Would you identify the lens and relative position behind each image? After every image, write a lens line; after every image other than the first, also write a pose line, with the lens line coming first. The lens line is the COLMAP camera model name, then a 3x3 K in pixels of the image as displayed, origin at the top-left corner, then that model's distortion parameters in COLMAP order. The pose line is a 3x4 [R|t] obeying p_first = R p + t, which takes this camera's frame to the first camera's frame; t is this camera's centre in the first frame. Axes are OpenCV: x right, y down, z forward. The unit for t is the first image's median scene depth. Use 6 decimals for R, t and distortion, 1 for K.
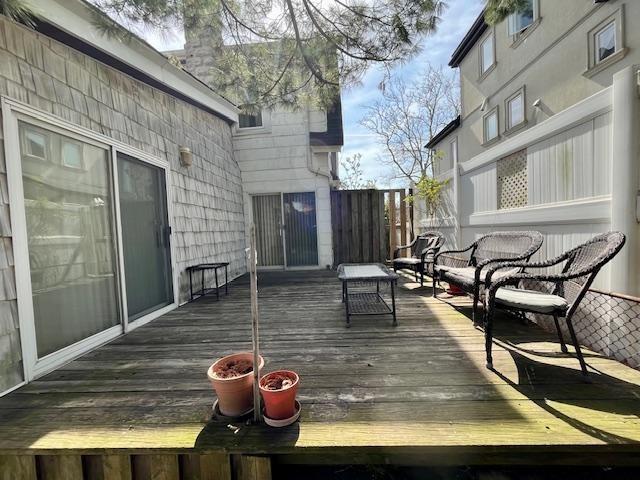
lens RADIAL K [[256.5, 0, 320.9], [0, 256.5, 240.7], [0, 0, 1]] dist [-0.002941, -0.000094]
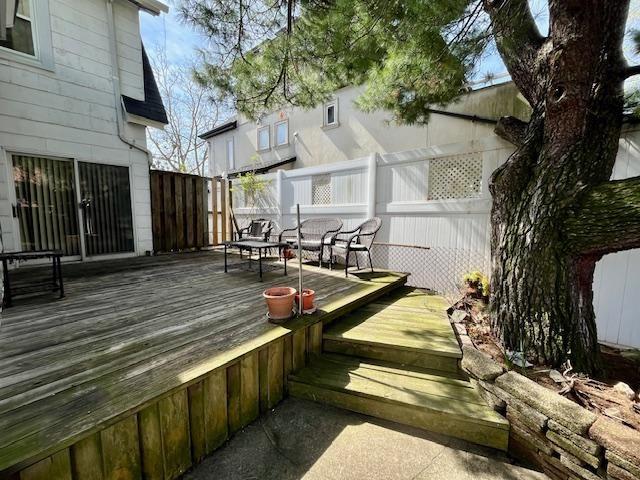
lens RADIAL K [[256.5, 0, 318.9], [0, 256.5, 239.8], [0, 0, 1]] dist [-0.002941, -0.000094]
pose [[0.608574, -0.033481, 0.792790, -0.679238], [0.003876, 0.999223, 0.039223, 0.047995], [-0.793487, -0.020797, 0.608231, -0.075841]]
